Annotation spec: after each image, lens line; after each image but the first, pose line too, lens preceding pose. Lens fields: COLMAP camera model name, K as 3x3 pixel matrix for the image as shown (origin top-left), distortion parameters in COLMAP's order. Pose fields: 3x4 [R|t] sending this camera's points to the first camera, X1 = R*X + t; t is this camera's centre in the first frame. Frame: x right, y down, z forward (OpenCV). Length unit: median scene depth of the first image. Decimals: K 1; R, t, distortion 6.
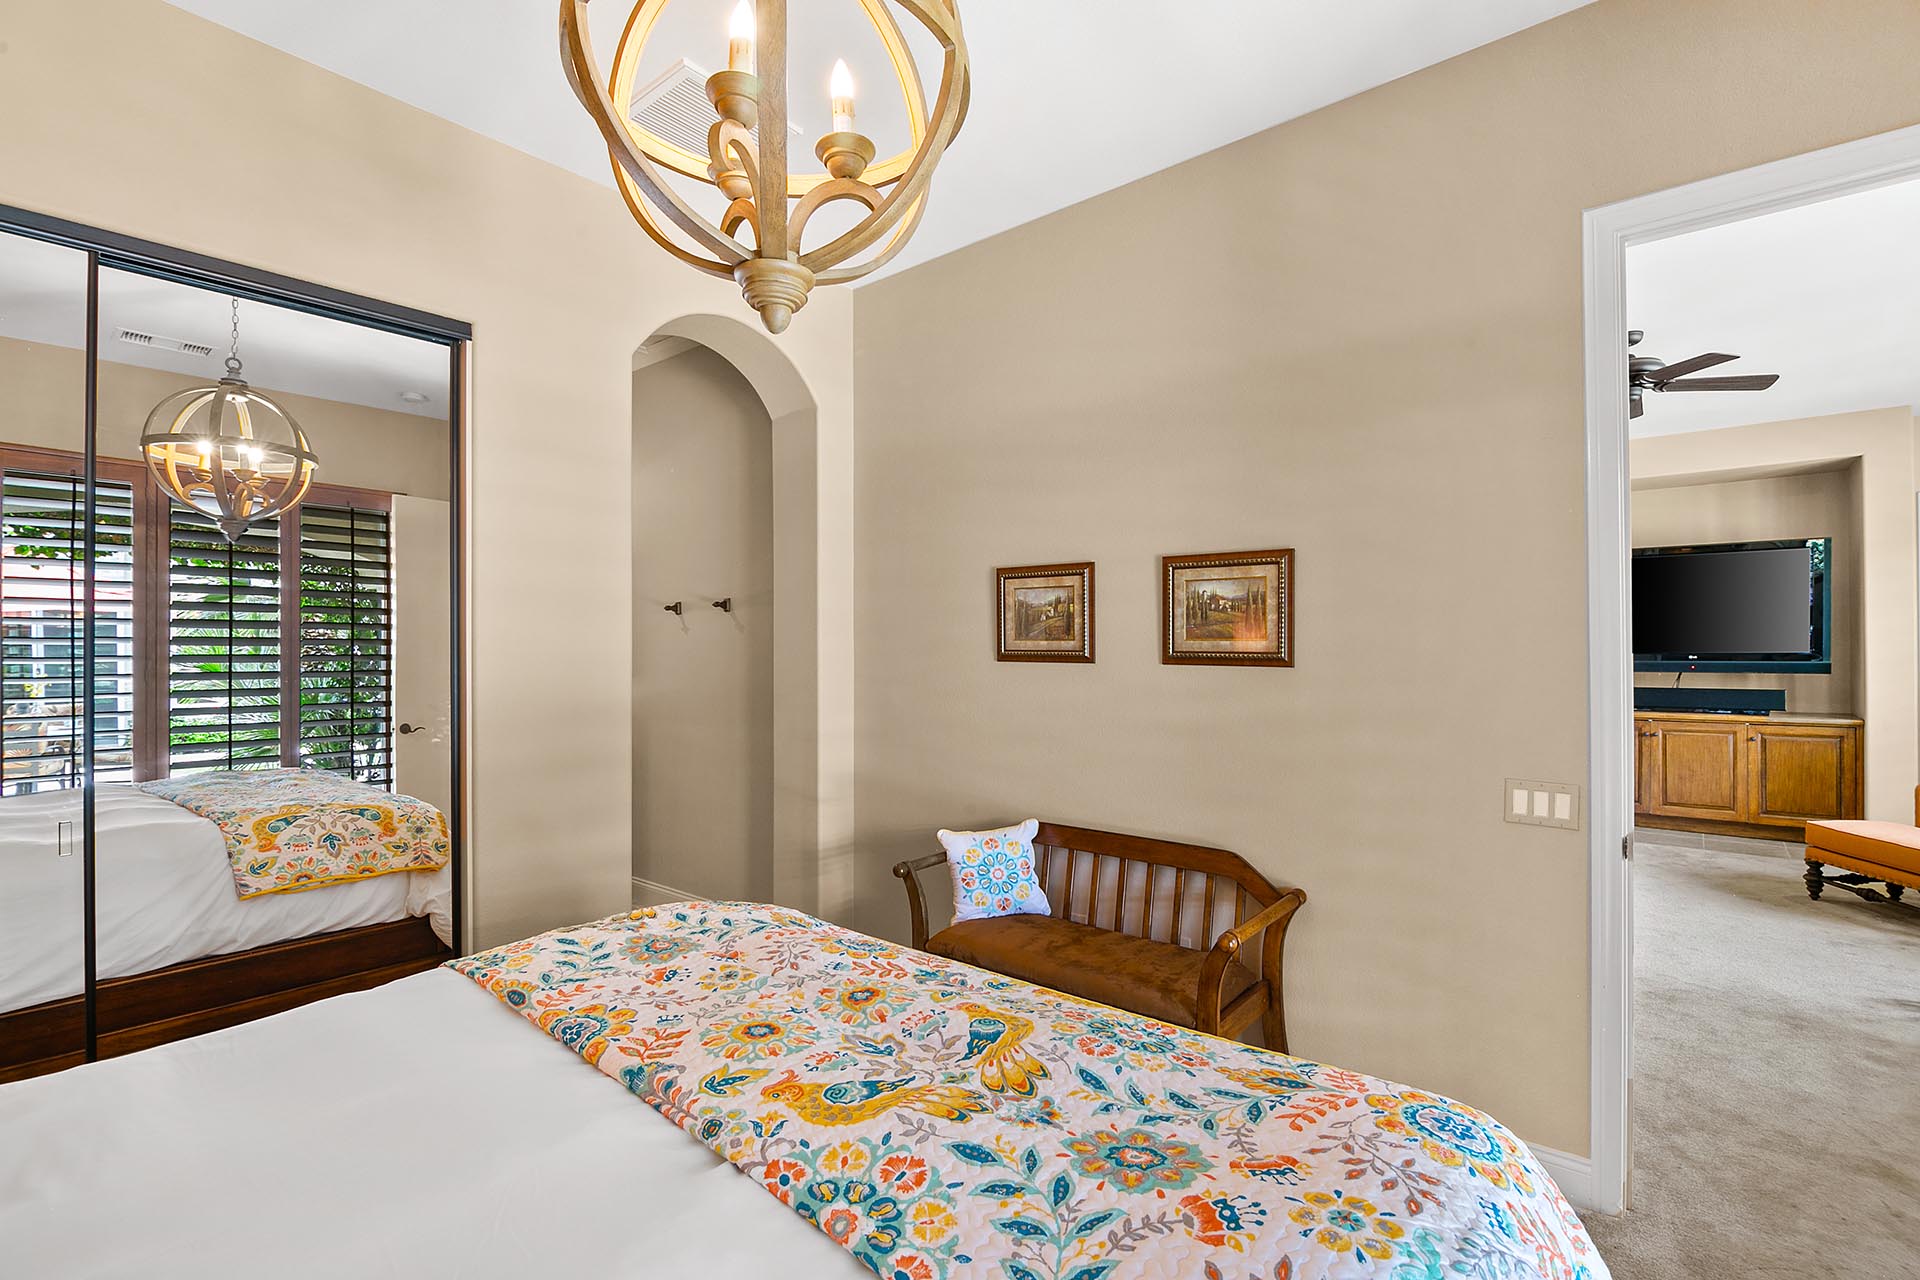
lens RADIAL K [[870.4, 0, 967.5], [0, 870.4, 649.5], [0, 0, 1]] dist [-0.012670, -0.000942]
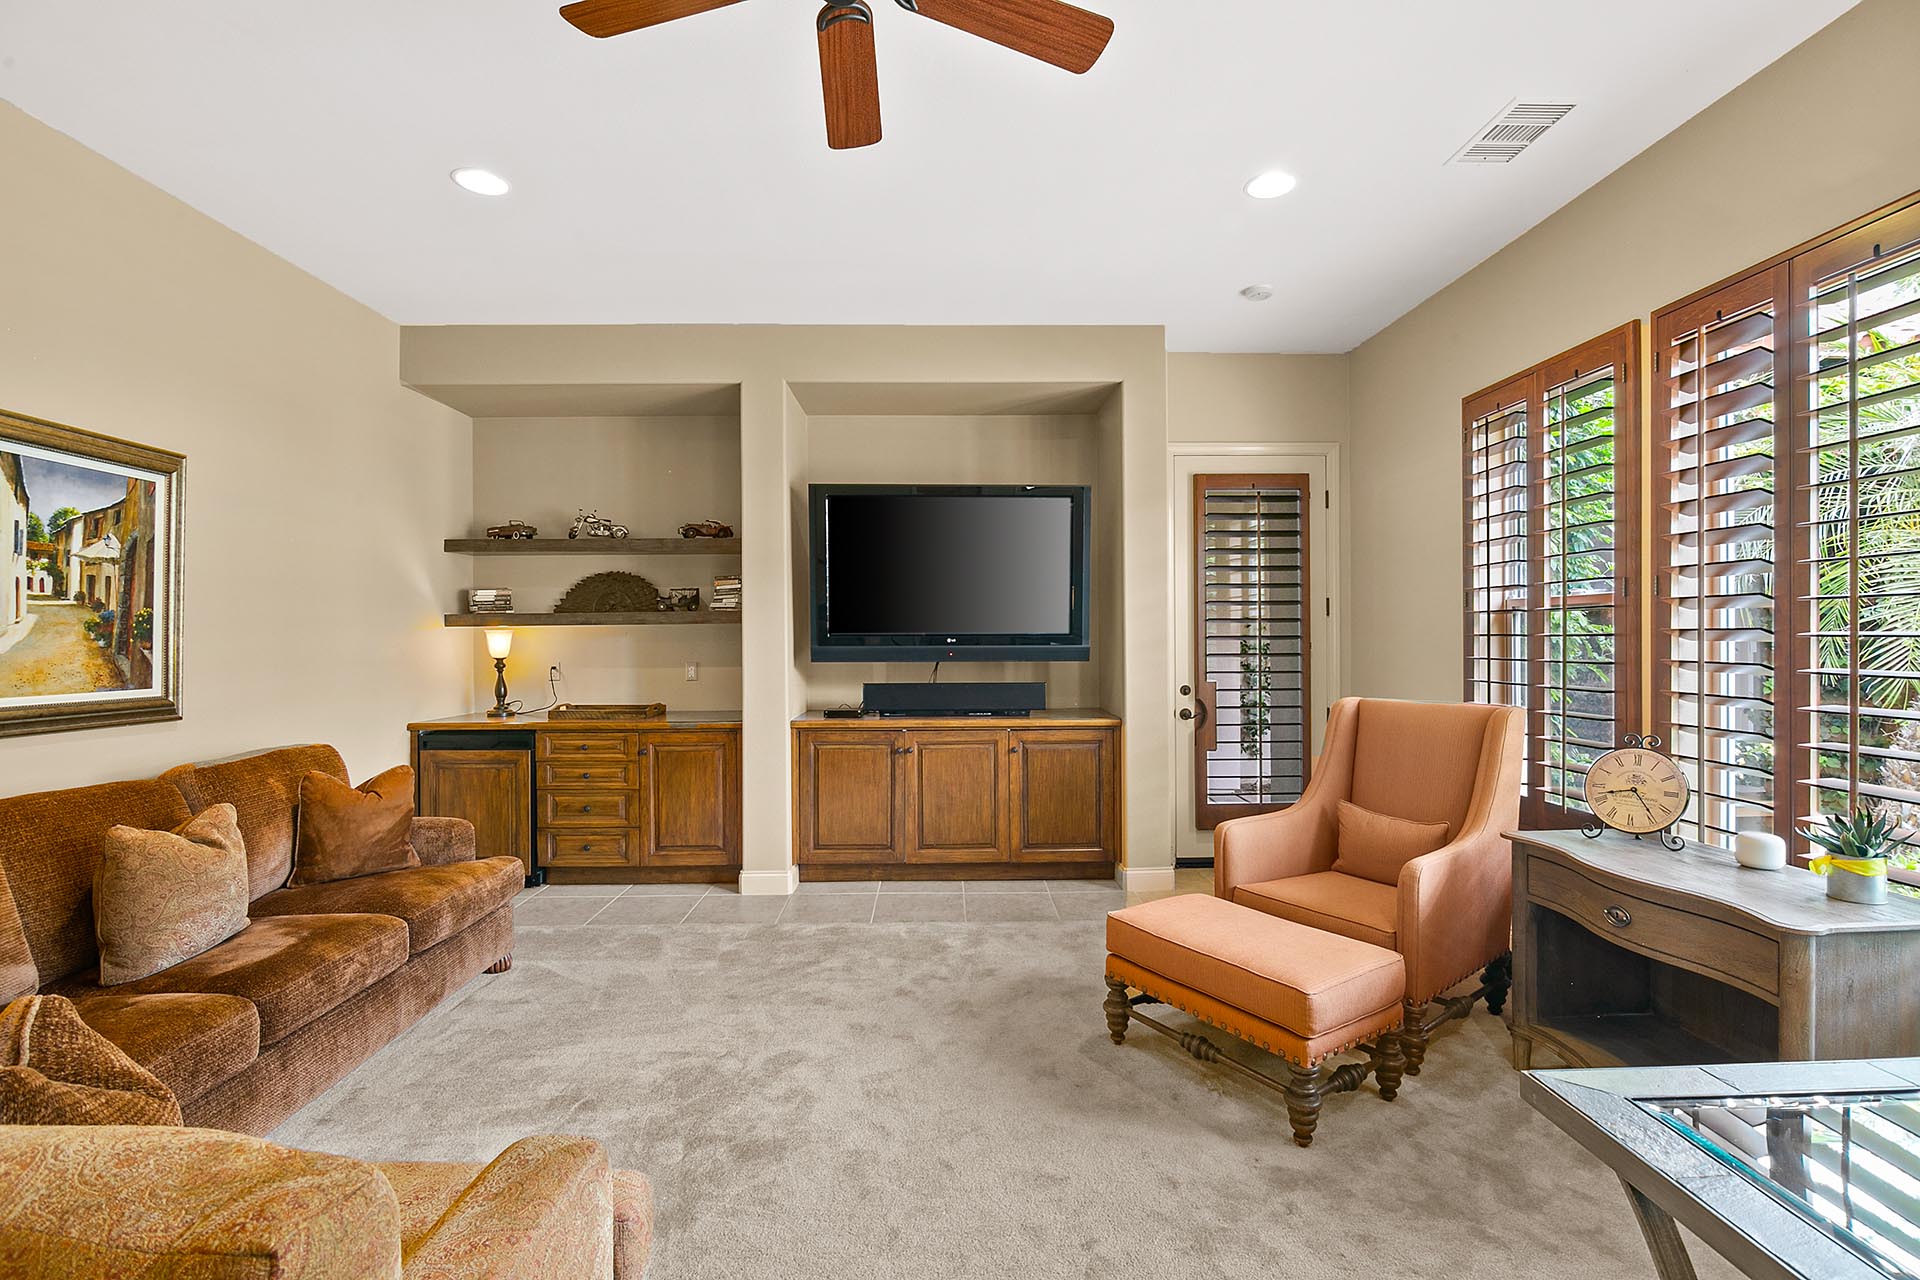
lens RADIAL K [[870.4, 0, 966.7], [0, 870.4, 642.2], [0, 0, 1]] dist [-0.012670, -0.000942]
pose [[0.749097, 0.001729, 0.662458, 0.377184], [-0.000913, 0.999998, -0.001578, 0.011648], [-0.662460, 0.000577, 0.749097, 0.457002]]
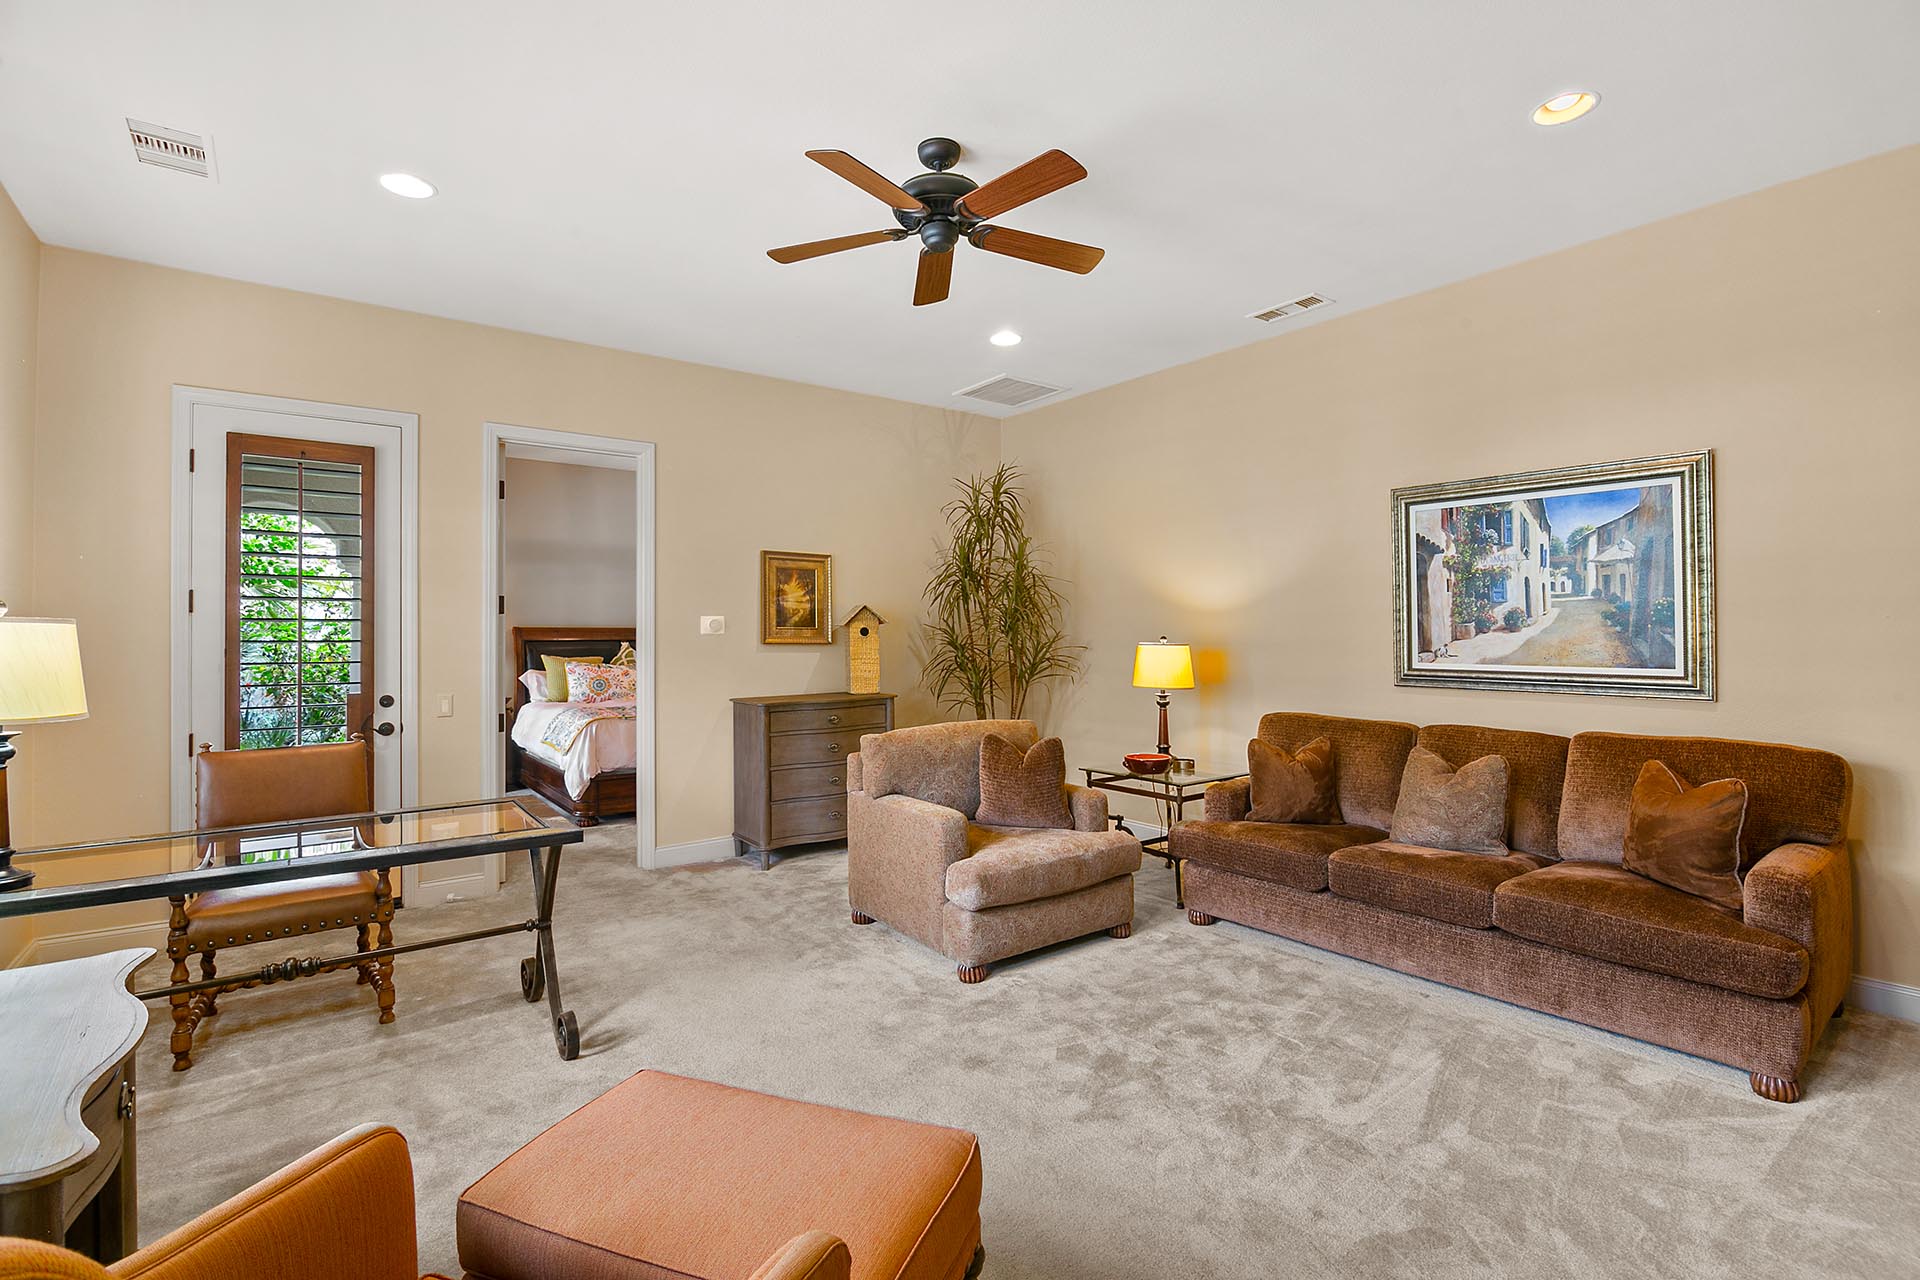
lens RADIAL K [[870.4, 0, 962.2], [0, 870.4, 626.6], [0, 0, 1]] dist [-0.012670, -0.000942]
pose [[-0.206928, -0.009559, -0.978310, 0.669785], [-0.005076, 0.999949, -0.008697, 0.014538], [0.978343, 0.003167, -0.206966, 0.623272]]
